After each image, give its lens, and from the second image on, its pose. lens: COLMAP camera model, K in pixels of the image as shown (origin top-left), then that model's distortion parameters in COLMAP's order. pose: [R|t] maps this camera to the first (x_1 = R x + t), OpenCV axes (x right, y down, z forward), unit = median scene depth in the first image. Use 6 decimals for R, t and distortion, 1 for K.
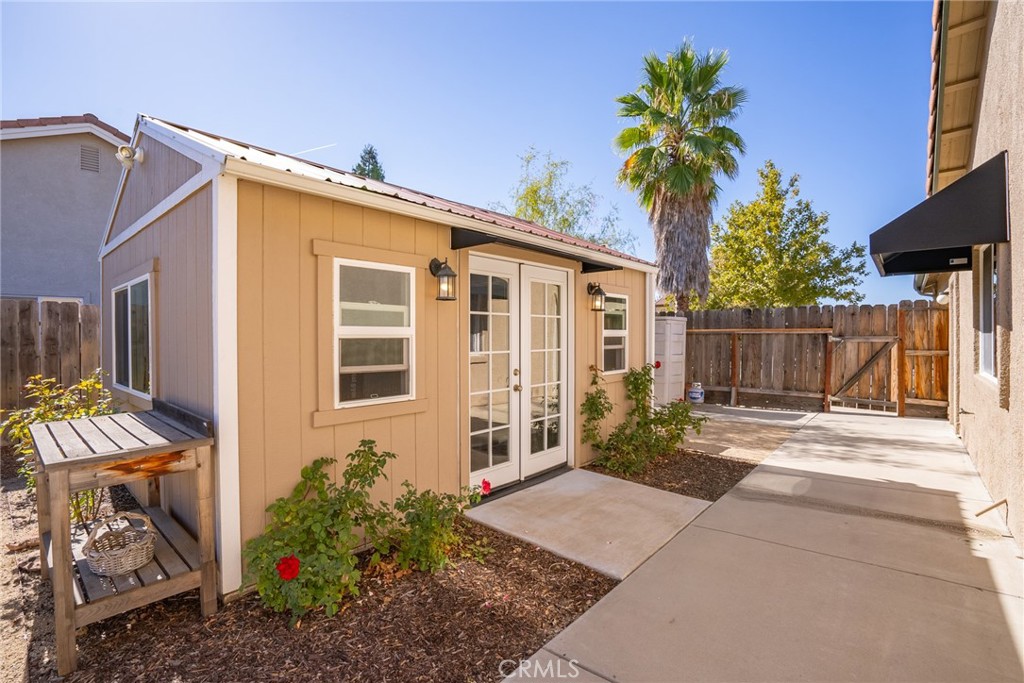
lens RADIAL K [[462.9, 0, 515.9], [0, 462.9, 332.7], [0, 0, 1]] dist [-0.027356, -0.000238]
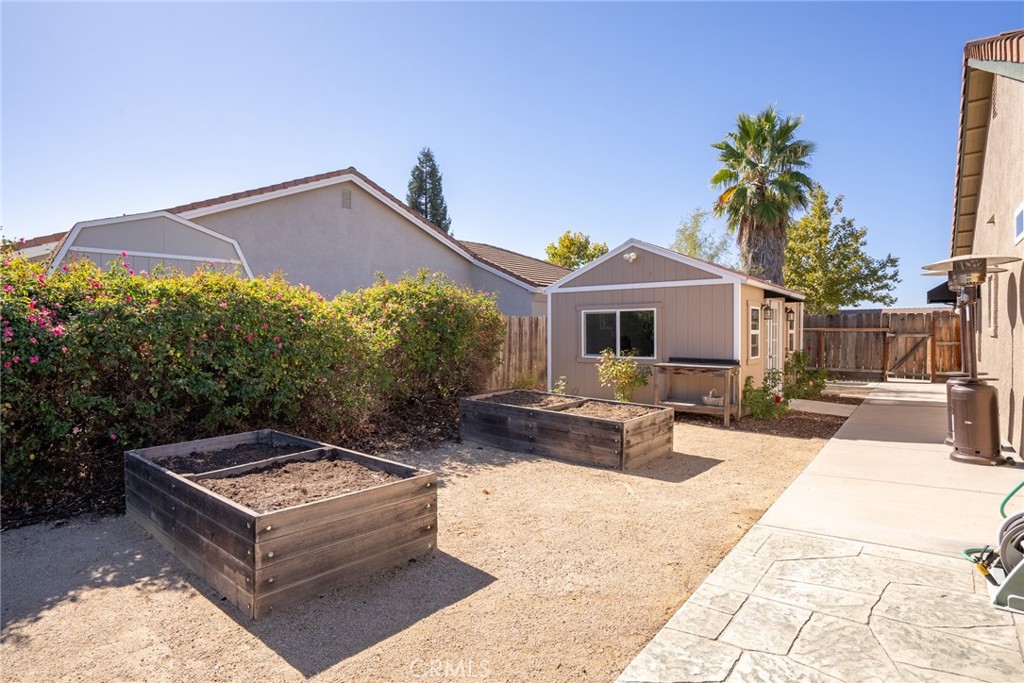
lens RADIAL K [[525.7, 0, 515.1], [0, 525.7, 334.8], [0, 0, 1]] dist [-0.013501, 0.002732]
pose [[0.998925, -0.000831, 0.046340, -0.415122], [0.000282, 0.999930, 0.011853, -0.005122], [-0.046346, -0.011828, 0.998855, -0.450700]]
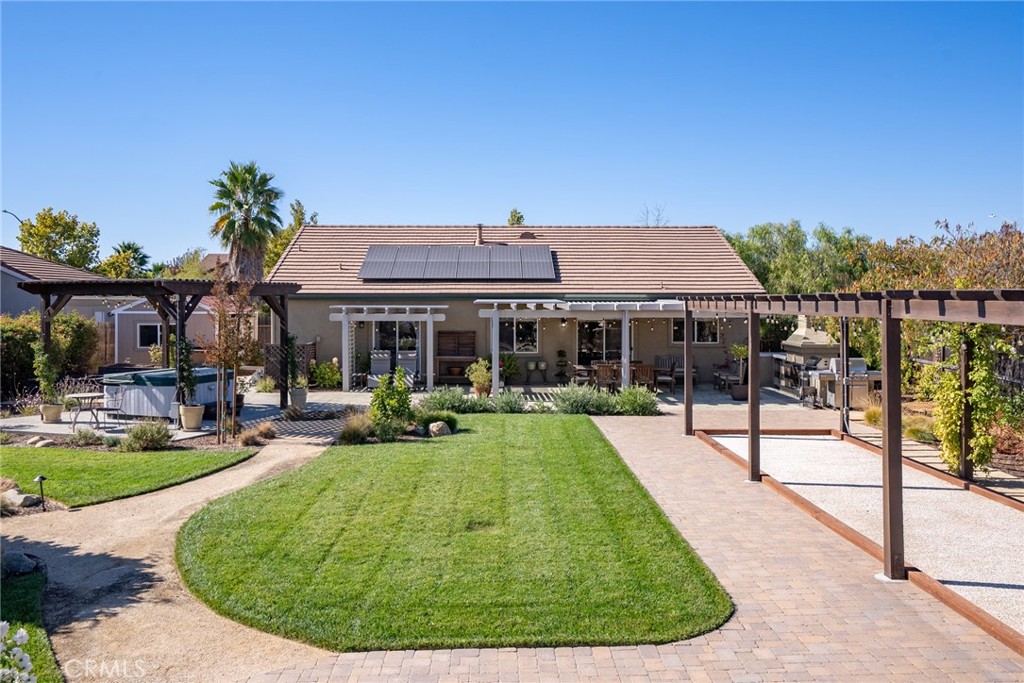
lens RADIAL K [[866.5, 0, 508.2], [0, 866.5, 308.0], [0, 0, 1]] dist [0.057100, -0.004186]
pose [[0.748807, 0.001120, 0.662787, -1.119587], [-0.010421, 0.999895, 0.010083, -0.109262], [-0.662706, -0.014457, 0.748740, -2.184385]]
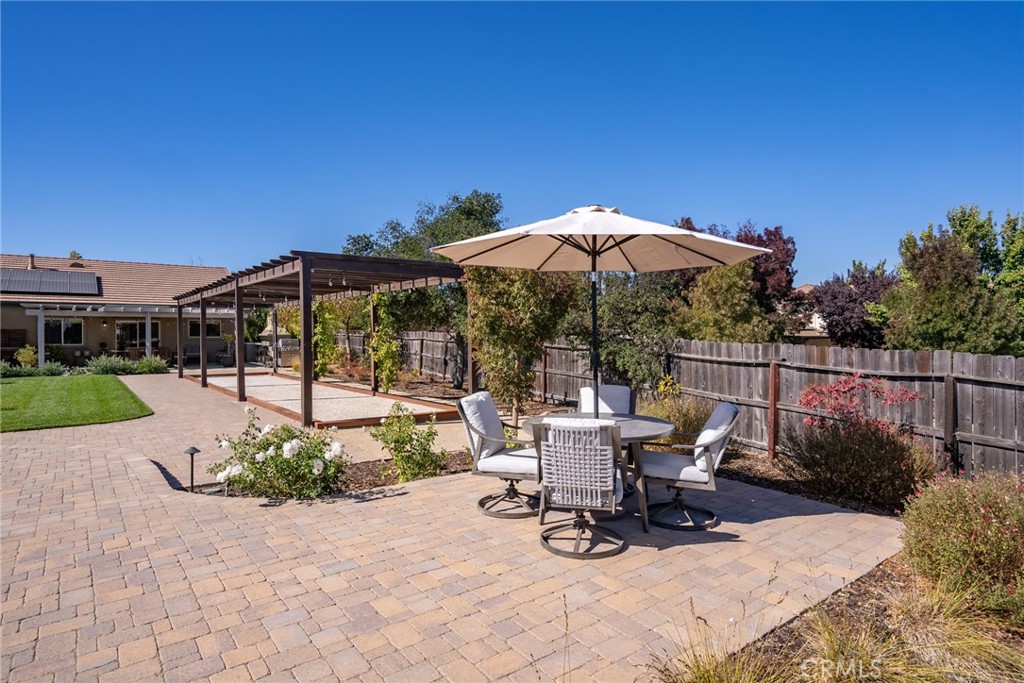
lens RADIAL K [[586.4, 0, 510.9], [0, 586.4, 341.7], [0, 0, 1]] dist [0.001746, 0.008089]
pose [[0.218498, -0.006855, 0.975813, -1.341928], [-0.004303, 0.999959, 0.007988, -0.014966], [-0.975828, -0.005945, 0.218460, -2.555088]]
